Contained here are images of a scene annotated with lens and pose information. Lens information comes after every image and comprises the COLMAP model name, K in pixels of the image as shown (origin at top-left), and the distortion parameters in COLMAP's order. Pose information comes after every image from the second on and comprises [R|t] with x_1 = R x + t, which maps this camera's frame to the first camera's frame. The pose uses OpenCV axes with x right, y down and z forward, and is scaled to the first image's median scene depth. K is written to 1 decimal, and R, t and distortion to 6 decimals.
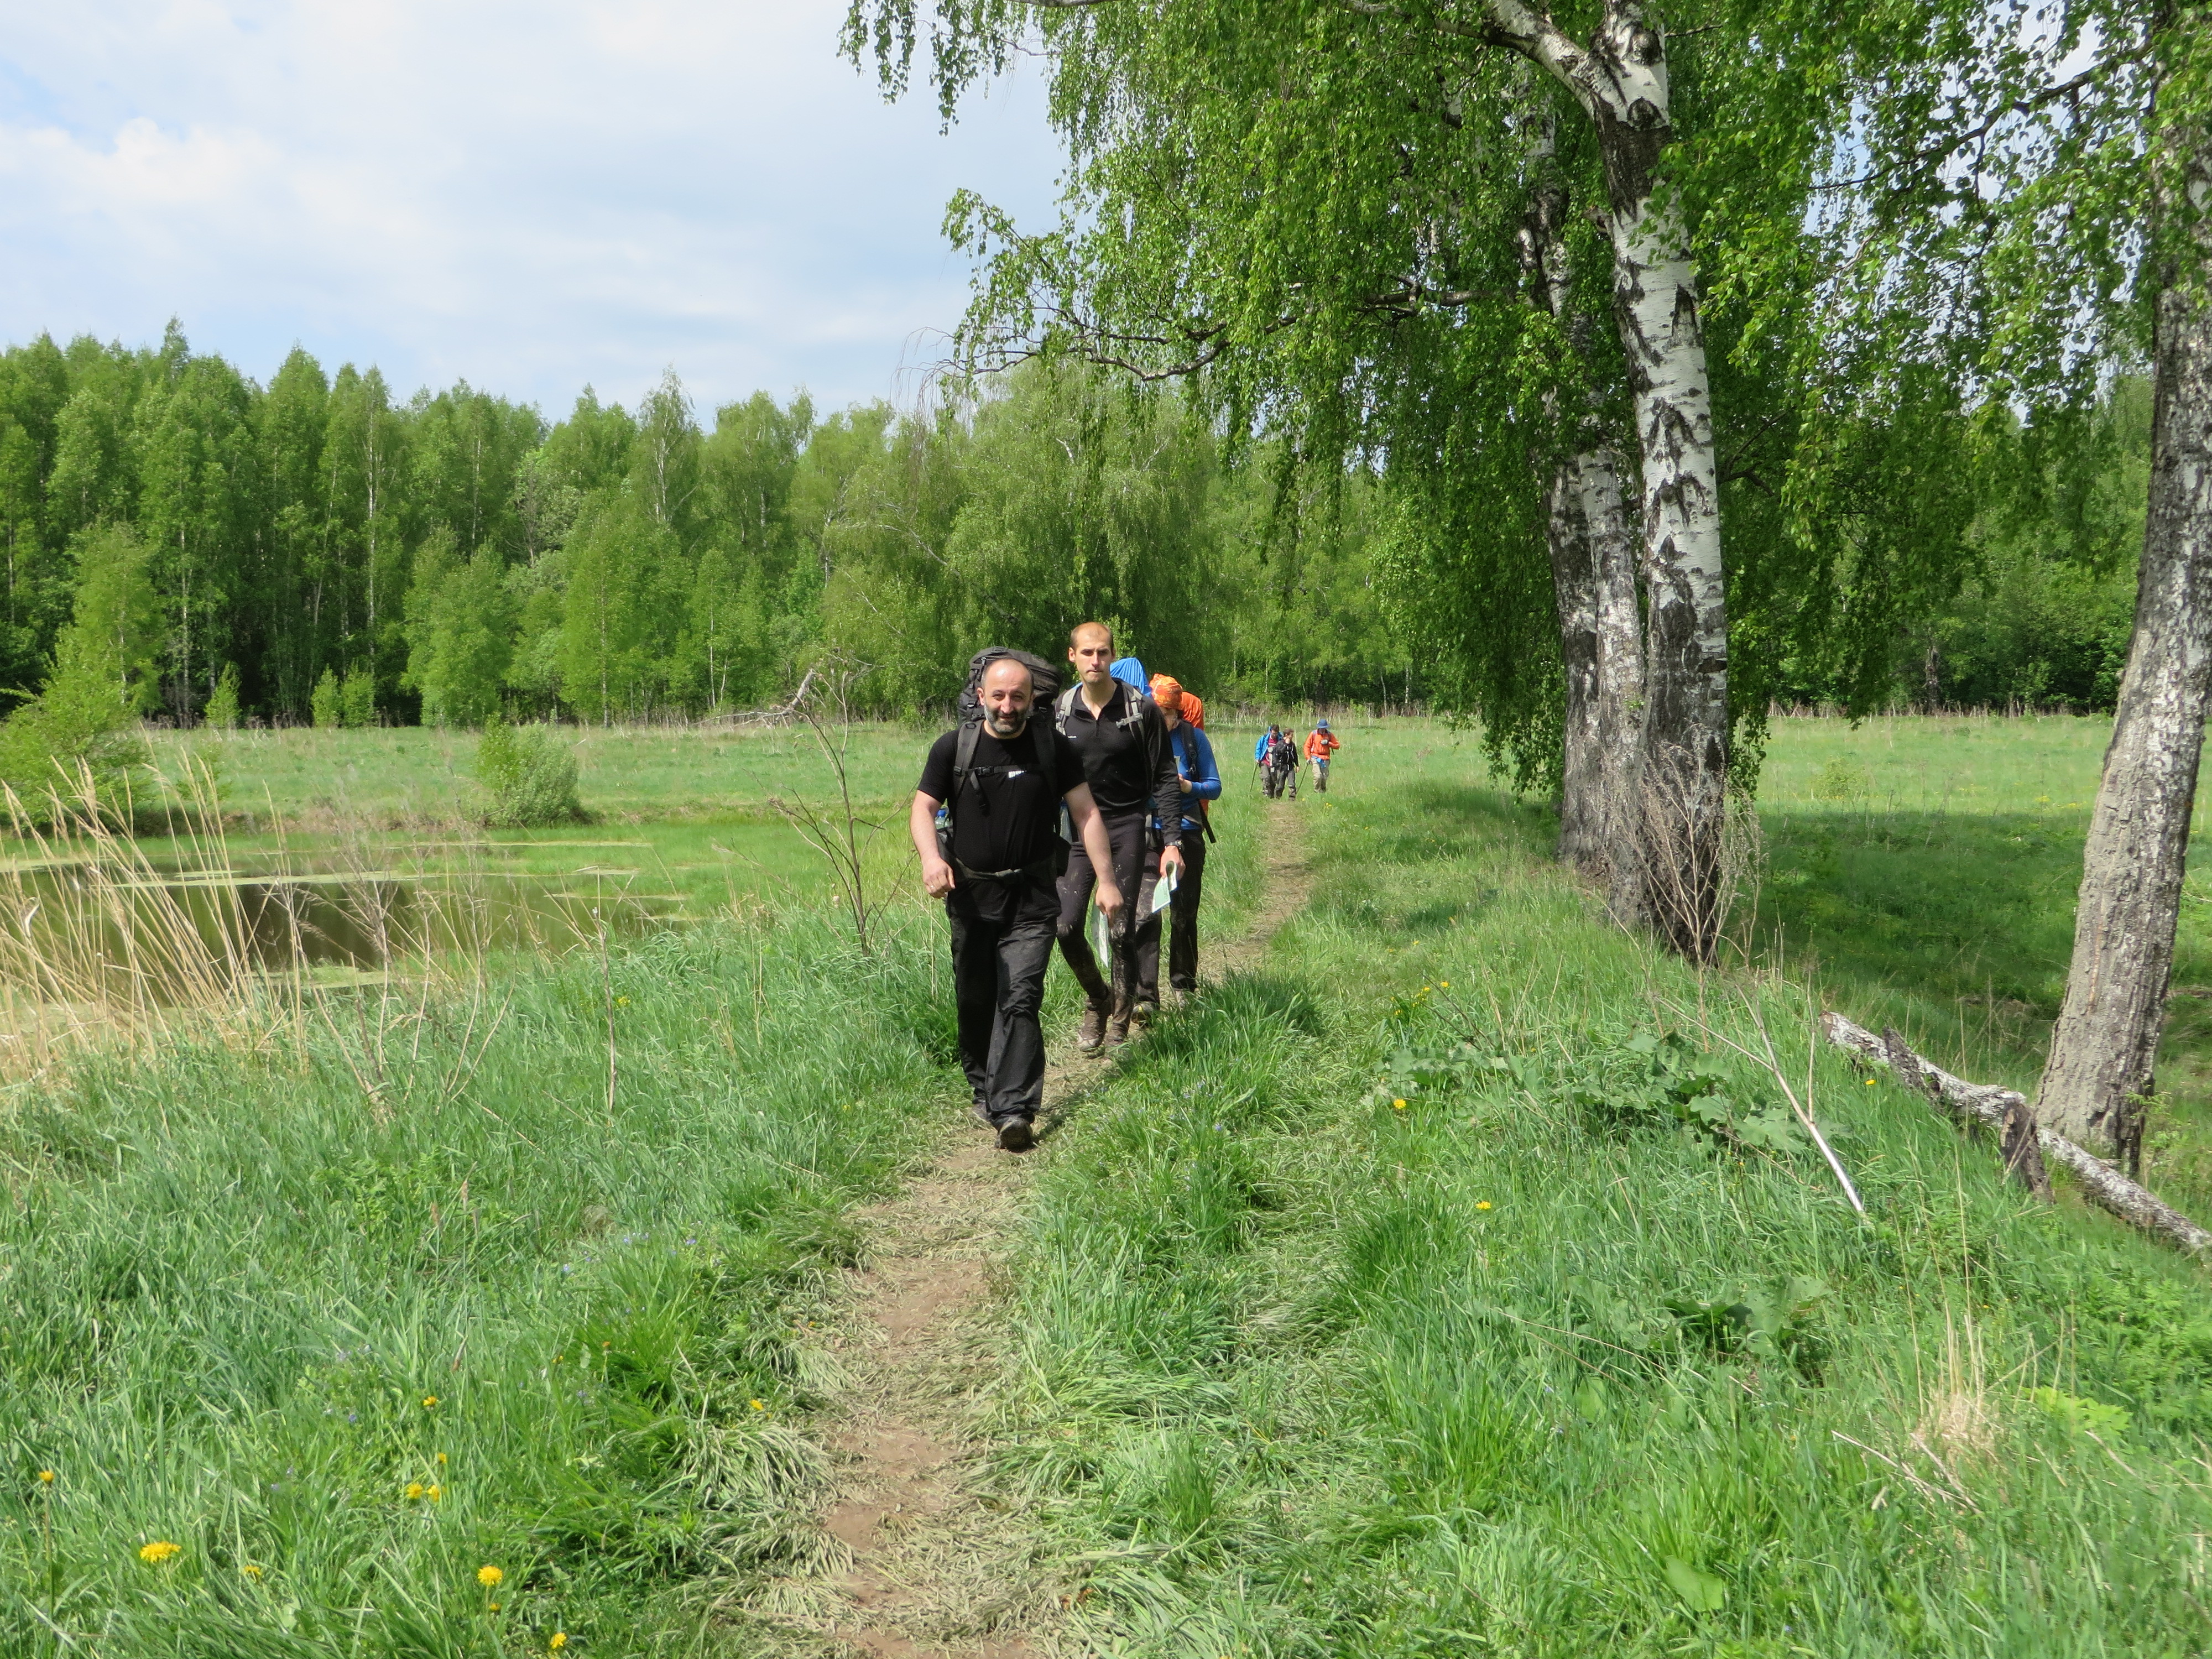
lens RADIAL K [[3010.7, 0, 1106.0], [0, 3010.7, 829.5], [0, 0, 1]] dist [0.122338, 0.023502]
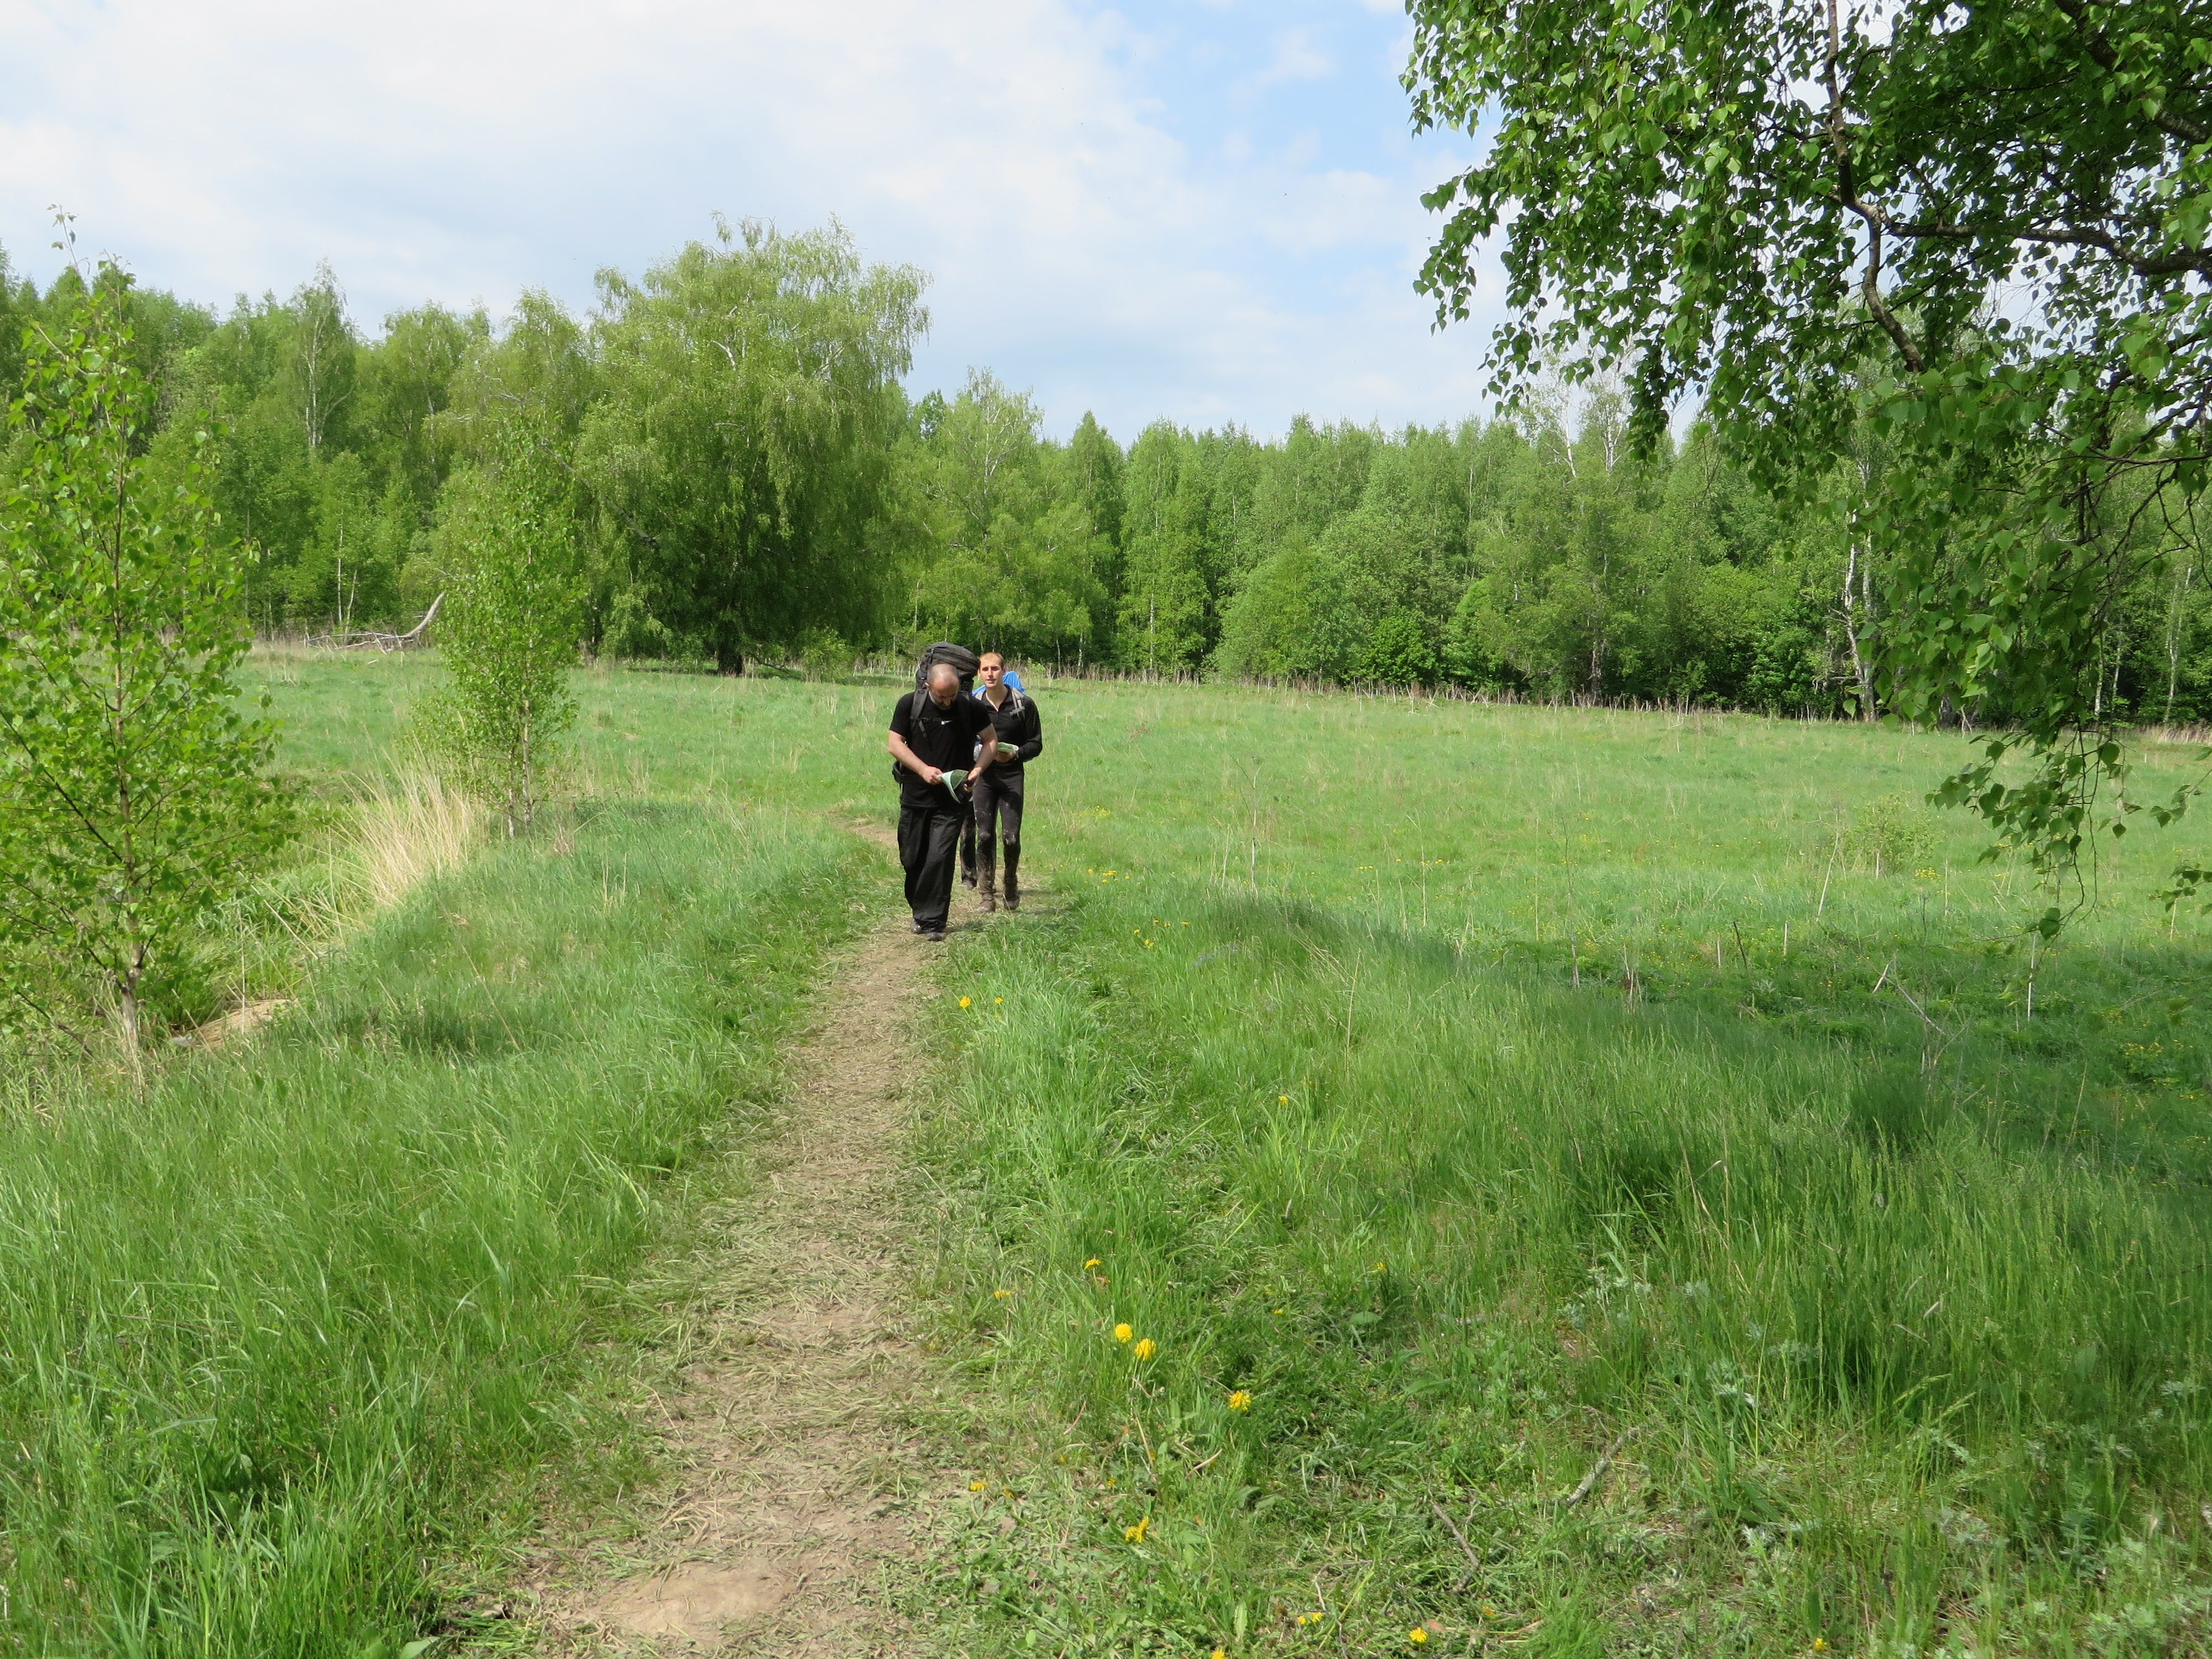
lens RADIAL K [[2054.9, 0, 1106.4], [0, 2054.9, 785.2], [0, 0, 1]] dist [0.001607, 0.002375]
pose [[0.990820, 0.049850, 0.125662, 0.023330], [-0.052152, 0.998525, 0.015088, -0.013168], [-0.124724, -0.021503, 0.991958, 0.335003]]
